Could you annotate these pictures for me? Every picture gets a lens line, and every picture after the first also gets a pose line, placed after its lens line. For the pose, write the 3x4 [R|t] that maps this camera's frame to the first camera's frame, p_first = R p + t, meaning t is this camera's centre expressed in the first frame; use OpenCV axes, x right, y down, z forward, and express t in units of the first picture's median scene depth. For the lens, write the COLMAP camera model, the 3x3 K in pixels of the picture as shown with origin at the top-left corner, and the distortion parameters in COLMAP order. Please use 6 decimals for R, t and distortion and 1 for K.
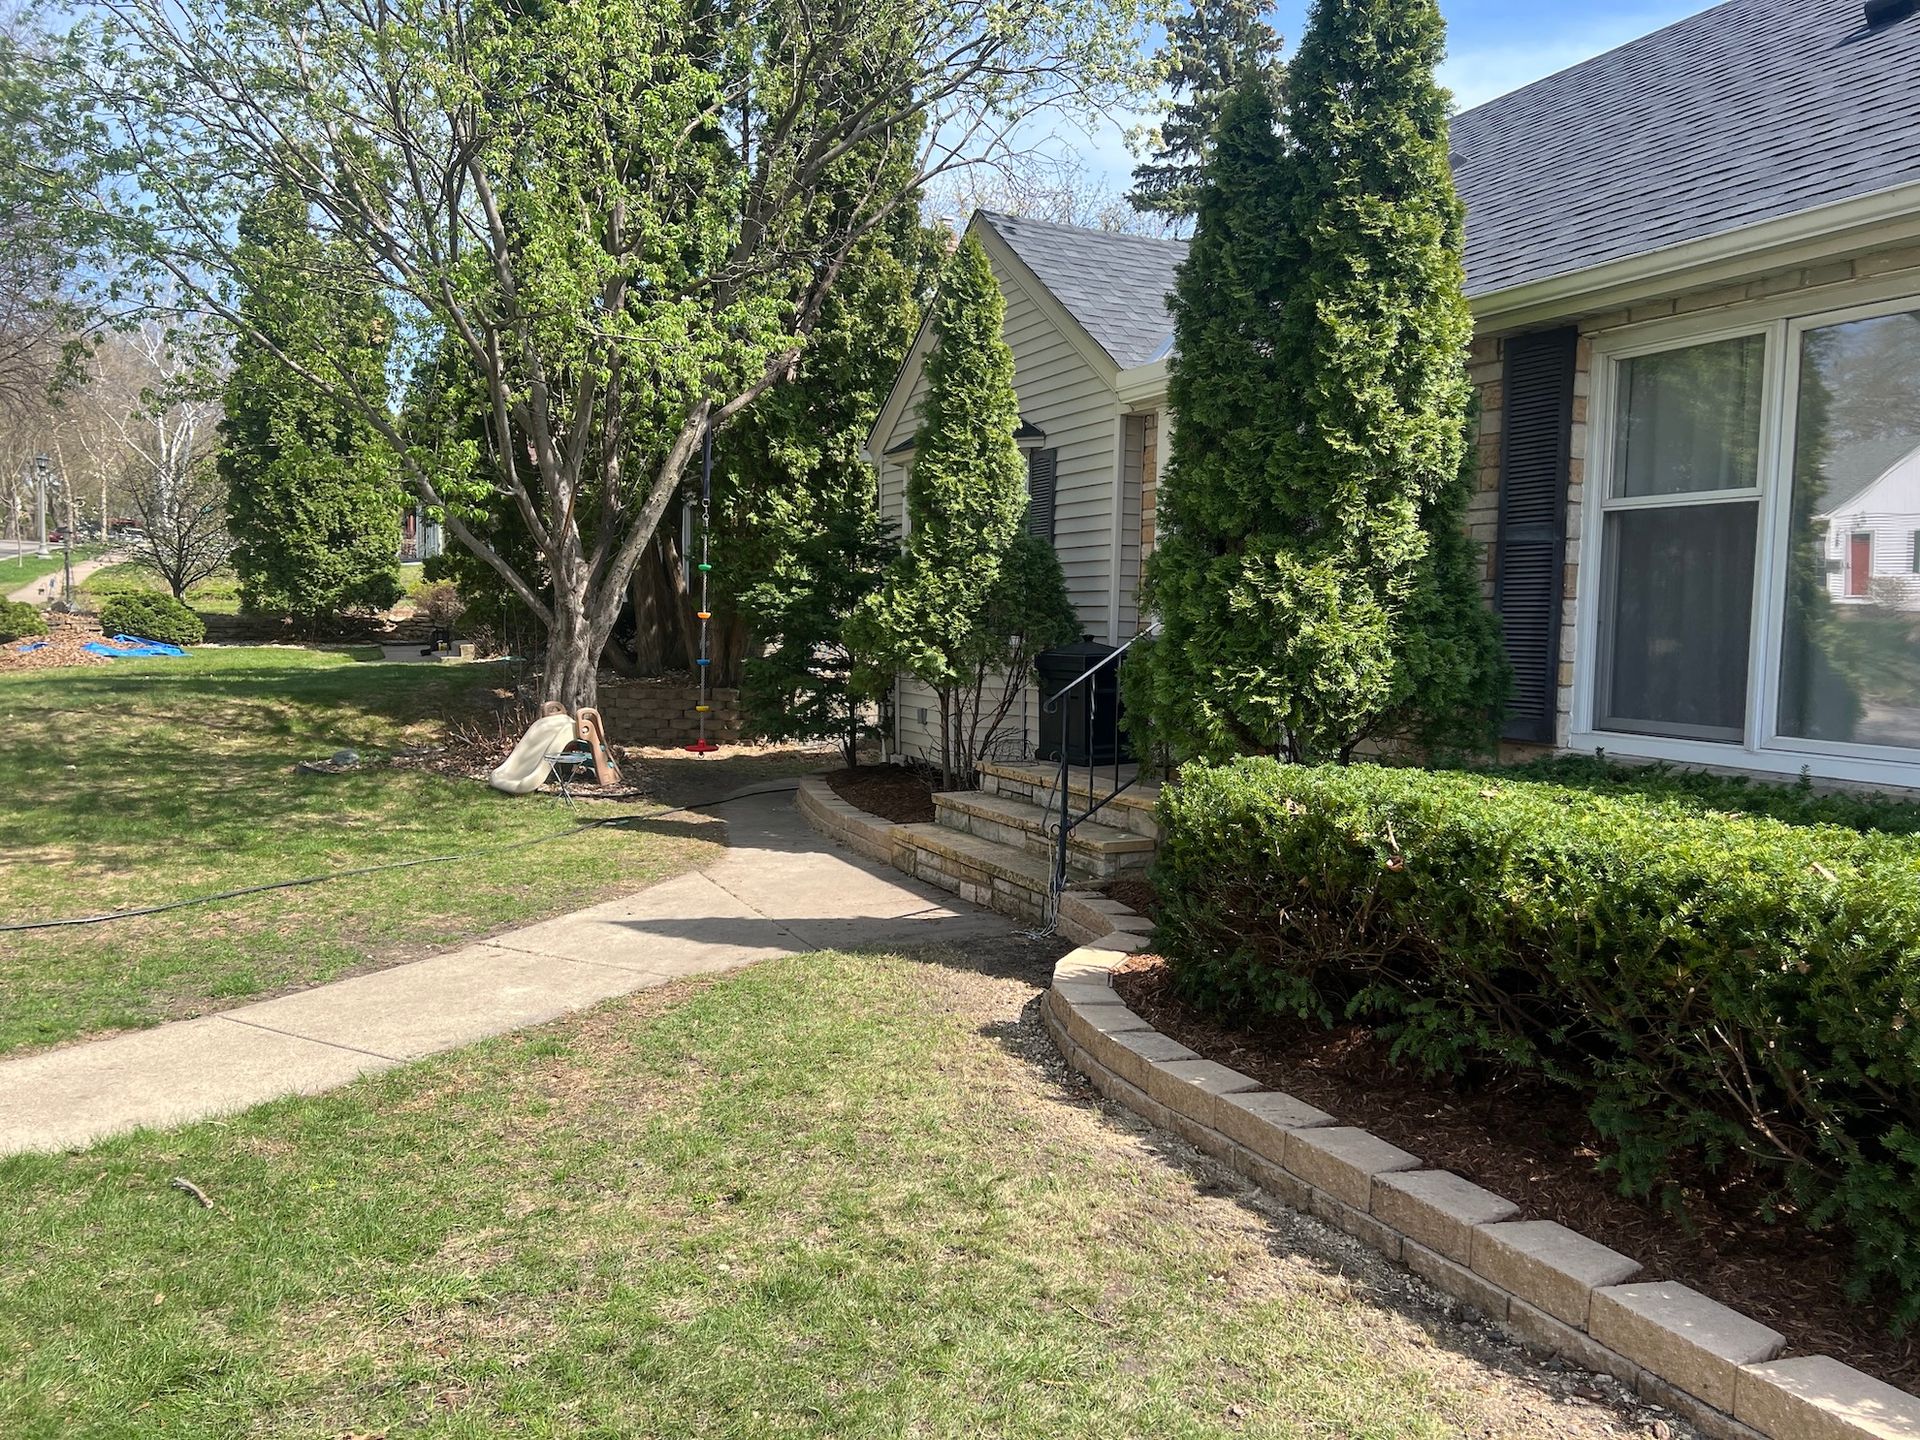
lens RADIAL K [[1514.6, 0, 960.0], [0, 1514.6, 720.0], [0, 0, 1]] dist [0.127032, -0.110158]
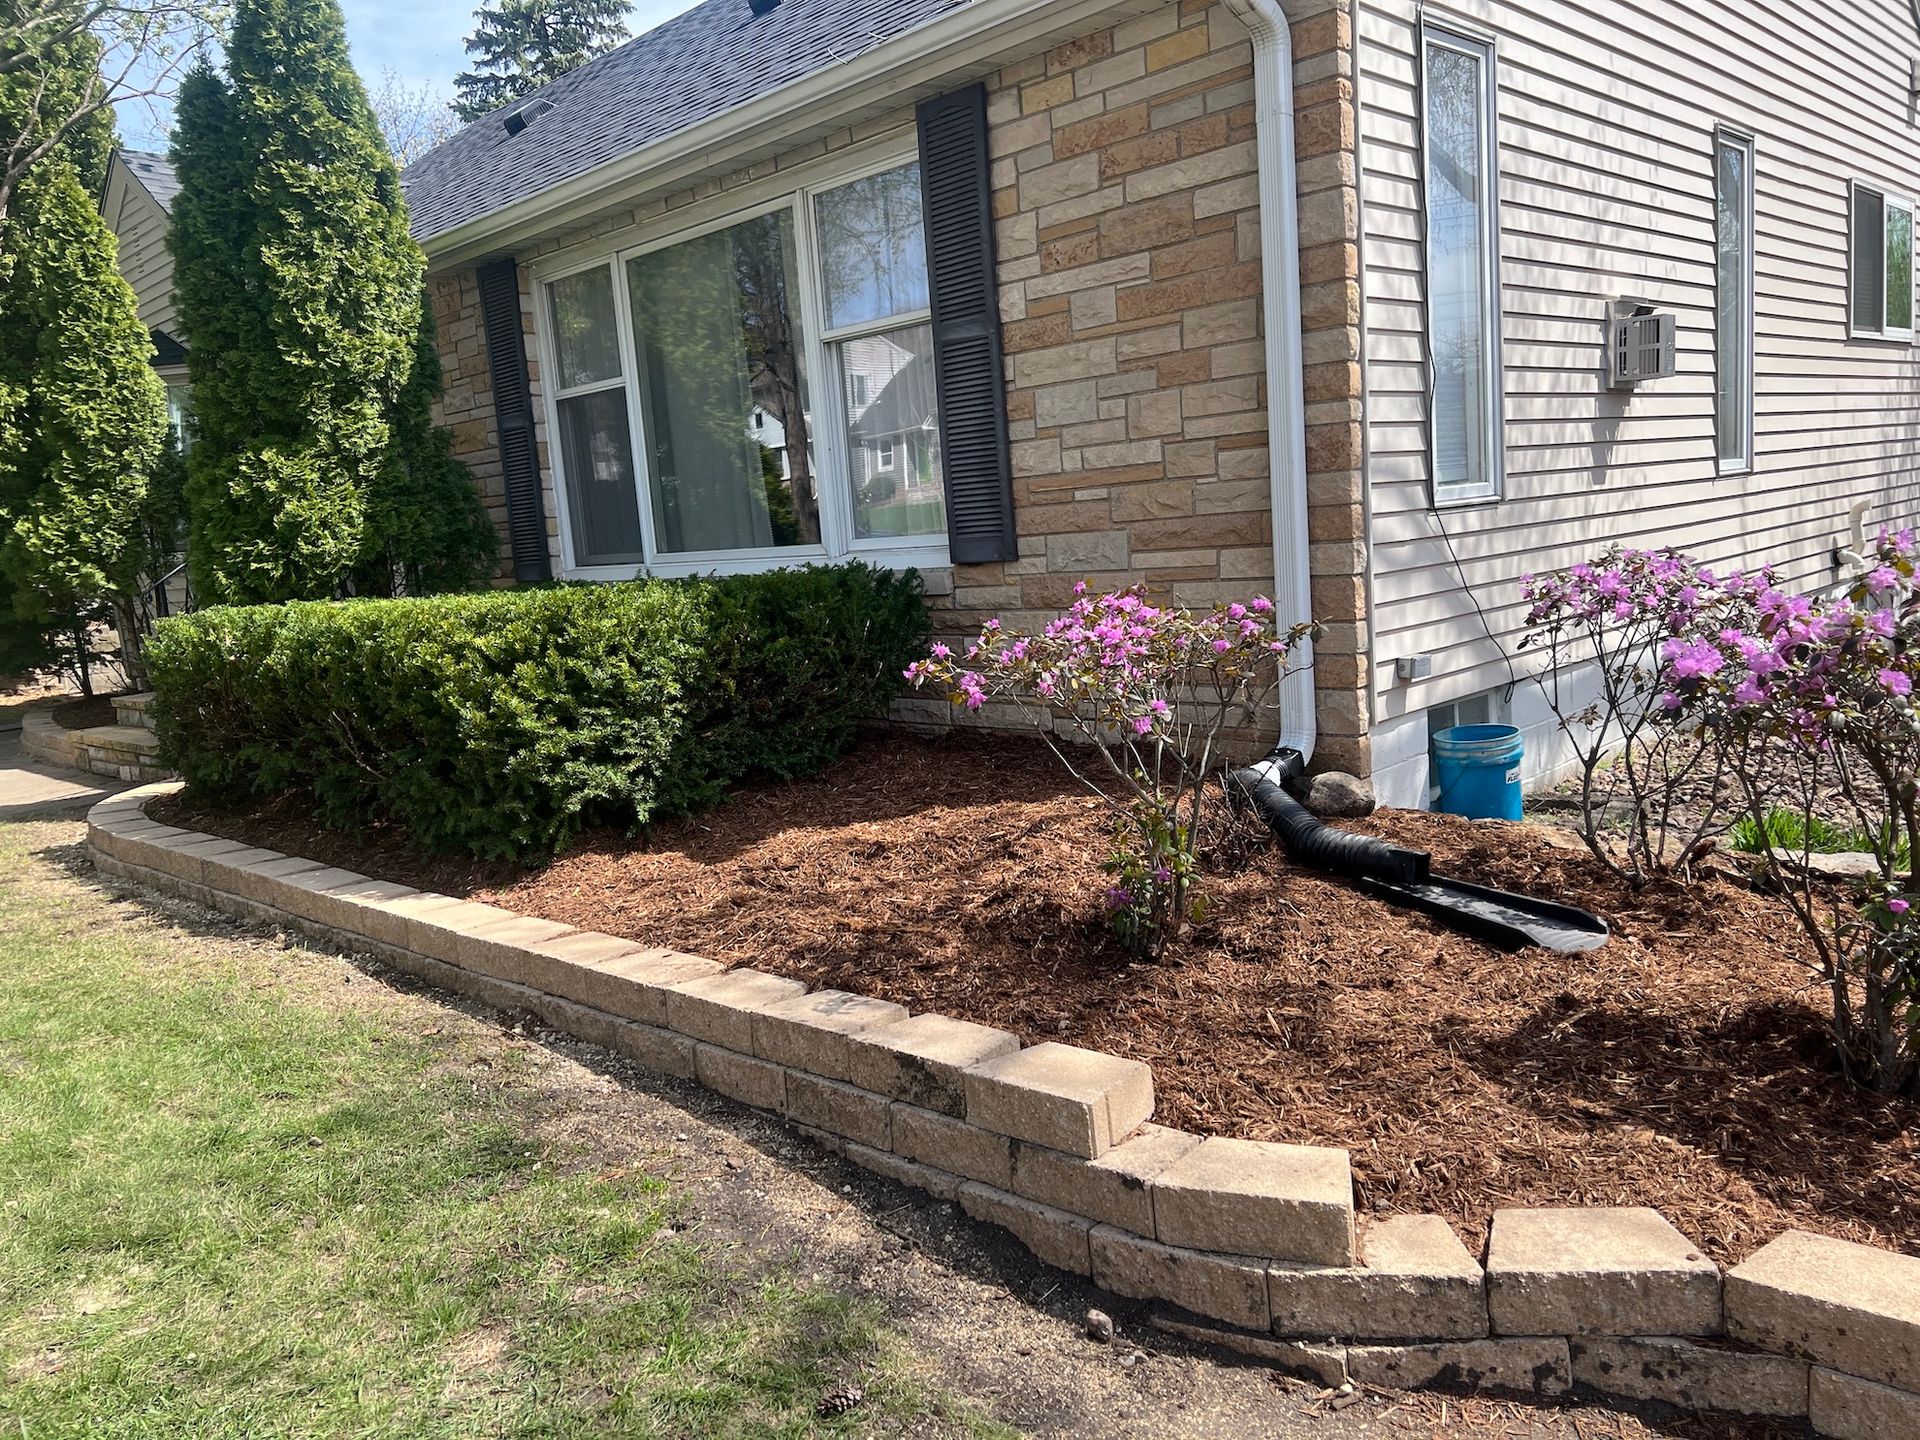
lens RADIAL K [[1514.6, 0, 960.0], [0, 1514.6, 720.0], [0, 0, 1]] dist [0.127032, -0.110158]
pose [[0.937669, -0.144665, 0.315988, 0.214808], [0.126715, 0.988966, 0.076747, 0.059907], [-0.323604, -0.031923, 0.945654, -0.281633]]
